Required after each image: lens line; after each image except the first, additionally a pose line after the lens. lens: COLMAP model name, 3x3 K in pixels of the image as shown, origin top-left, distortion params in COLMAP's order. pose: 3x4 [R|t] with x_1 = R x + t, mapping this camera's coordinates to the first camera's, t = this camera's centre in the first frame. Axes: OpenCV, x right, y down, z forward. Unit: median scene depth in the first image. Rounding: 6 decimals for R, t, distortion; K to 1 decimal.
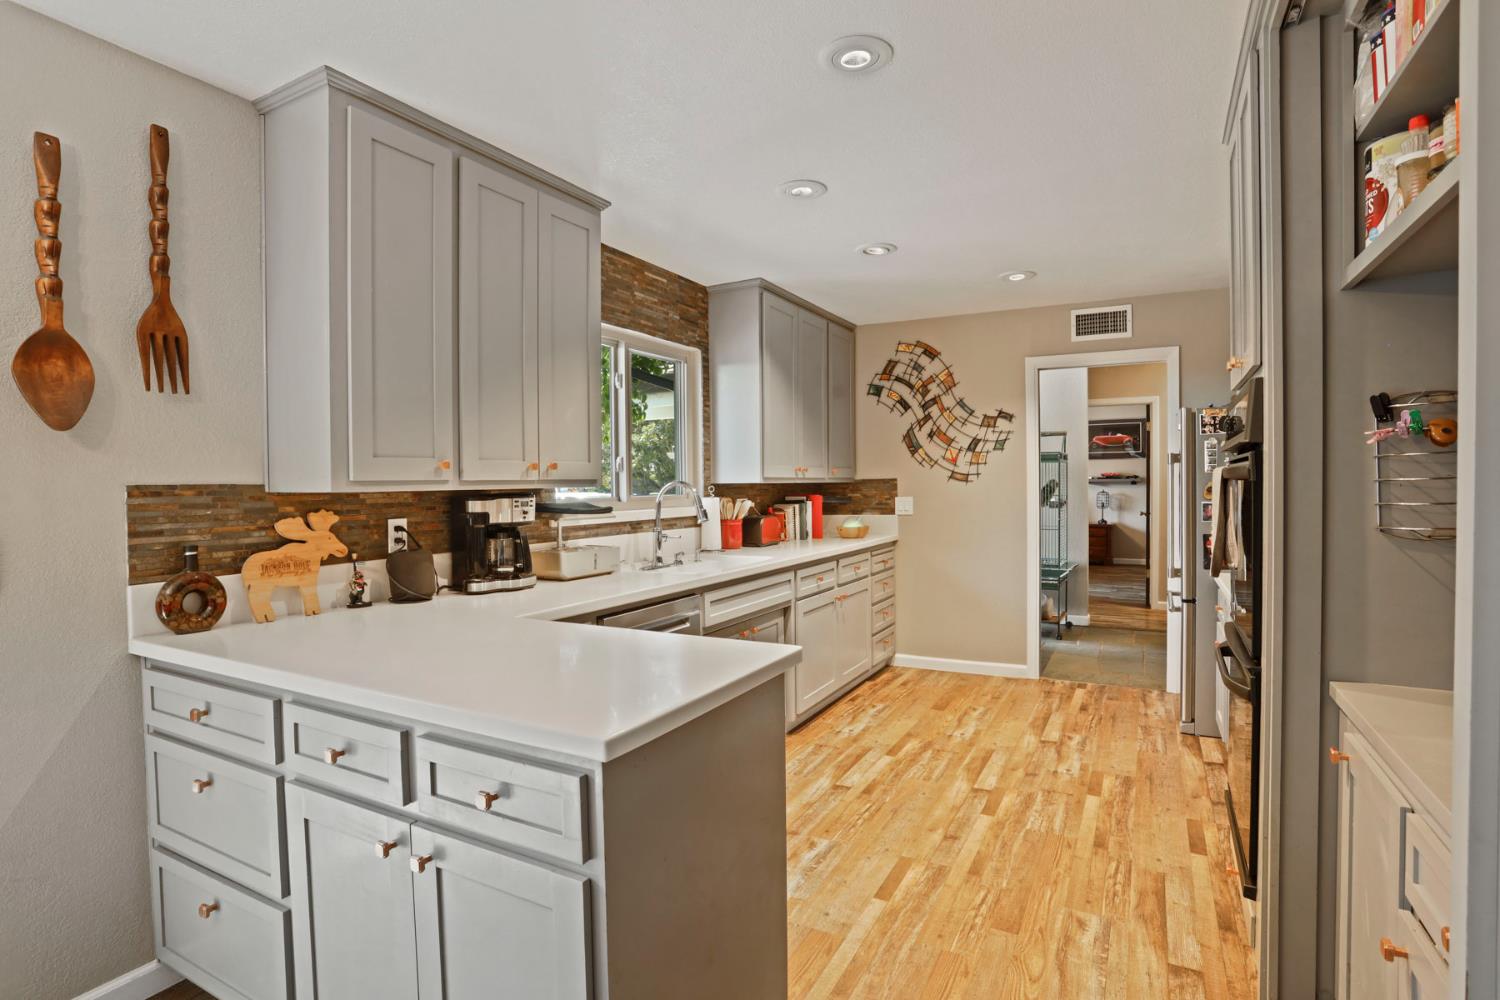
lens RADIAL K [[766.8, 0, 757.1], [0, 766.8, 493.7], [0, 0, 1]] dist [-0.048301, 0.018510]
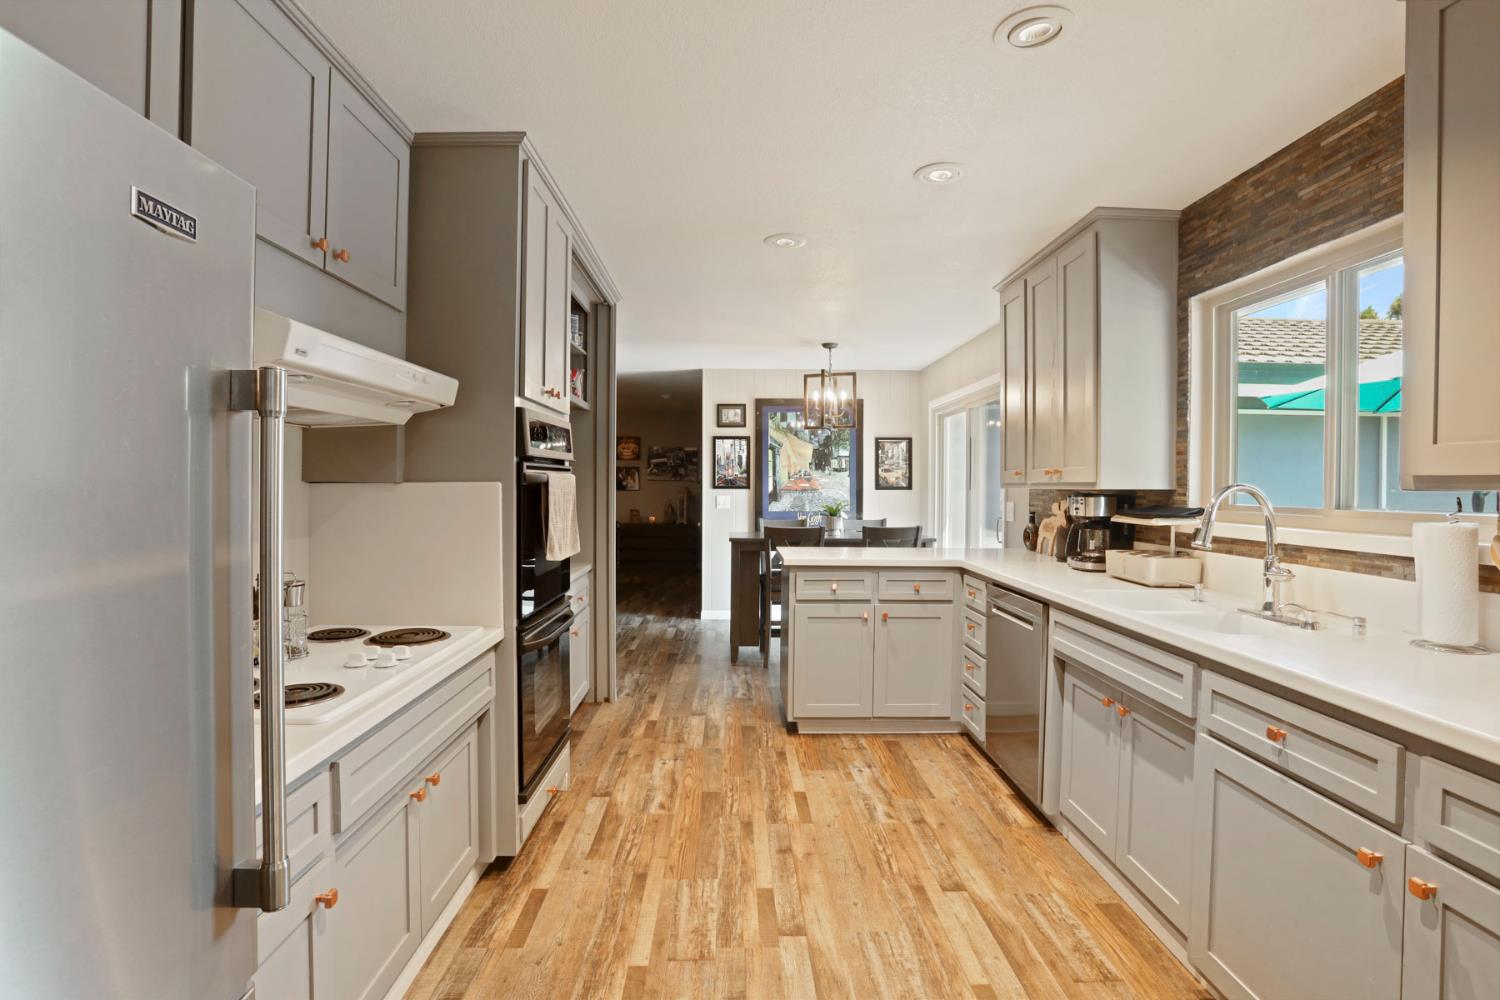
lens RADIAL K [[735.6, 0, 751.0], [0, 735.6, 491.8], [0, 0, 1]] dist [-0.034806, 0.003698]
pose [[-0.875424, 0.013487, -0.483167, 0.831567], [-0.001317, 0.999540, 0.030286, -0.042777], [0.483354, 0.027149, -0.875004, 2.003379]]
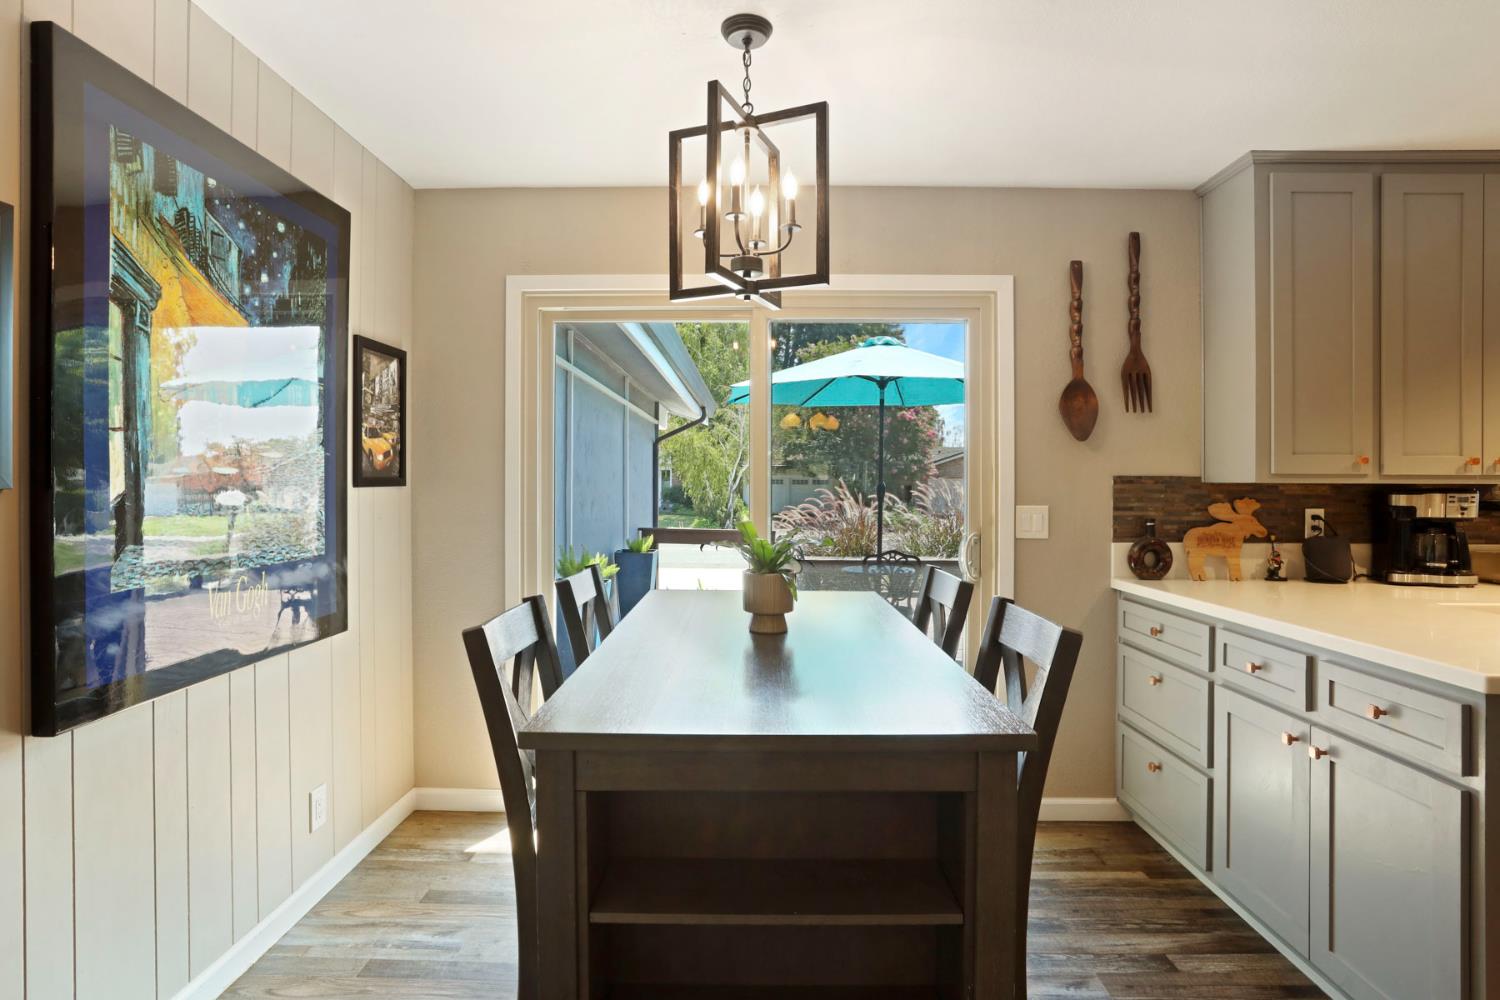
lens RADIAL K [[766.8, 0, 742.4], [0, 766.8, 485.0], [0, 0, 1]] dist [-0.048301, 0.018510]
pose [[0.451527, 0.012200, -0.892174, 0.163906], [-0.023643, 0.999719, 0.001705, 0.019424], [0.891944, 0.020324, 0.451688, -0.315665]]
